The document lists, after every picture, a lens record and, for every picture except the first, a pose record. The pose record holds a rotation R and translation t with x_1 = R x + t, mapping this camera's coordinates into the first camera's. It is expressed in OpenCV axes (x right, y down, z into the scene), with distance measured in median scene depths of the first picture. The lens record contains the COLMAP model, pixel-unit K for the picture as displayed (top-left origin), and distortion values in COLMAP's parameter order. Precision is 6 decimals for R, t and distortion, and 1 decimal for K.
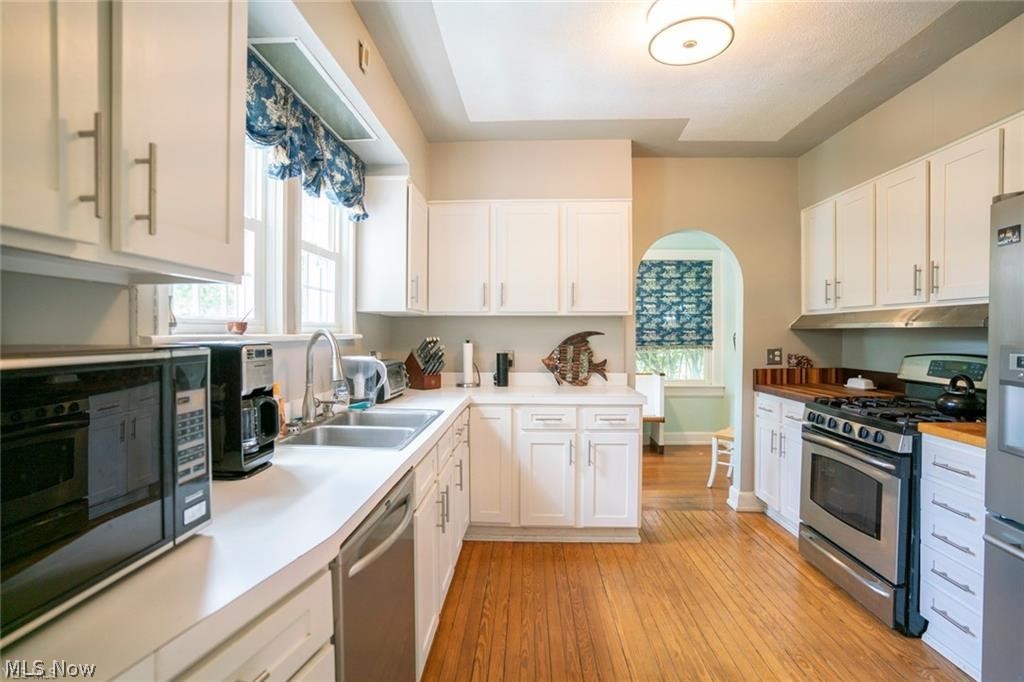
lens RADIAL K [[499.5, 0, 512.0], [0, 499.5, 341.0], [0, 0, 1]] dist [-0.086545, 0.042042]
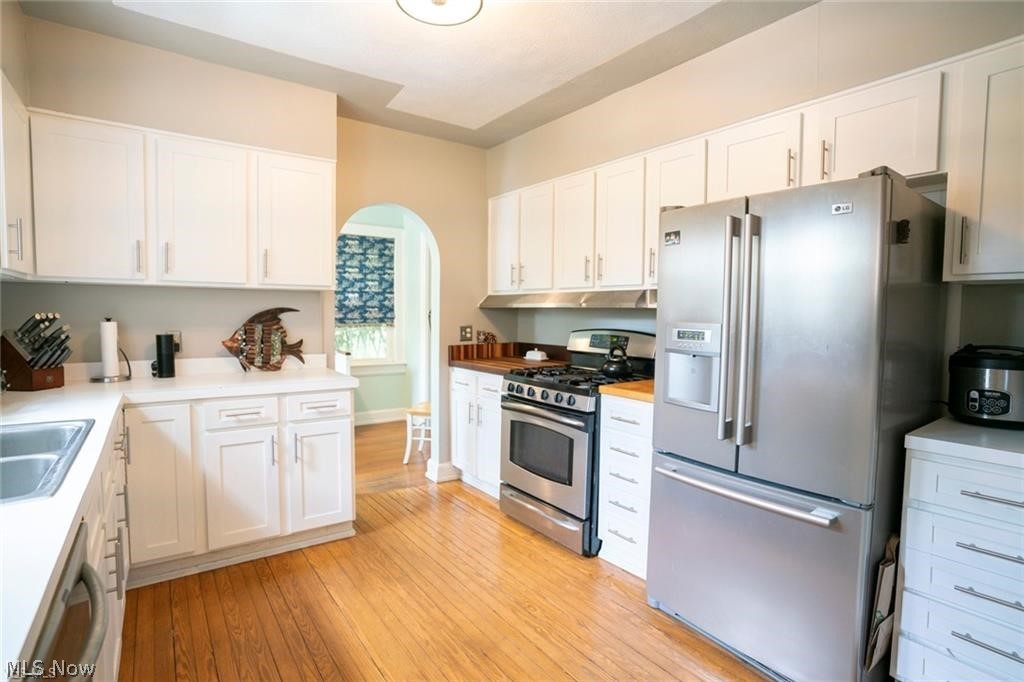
lens RADIAL K [[499.5, 0, 512.0], [0, 499.5, 341.0], [0, 0, 1]] dist [-0.086545, 0.042042]
pose [[0.782478, -0.025724, 0.622147, -0.072395], [-0.001611, 0.999059, 0.043334, 0.001233], [-0.622676, -0.034910, 0.781701, 0.096411]]
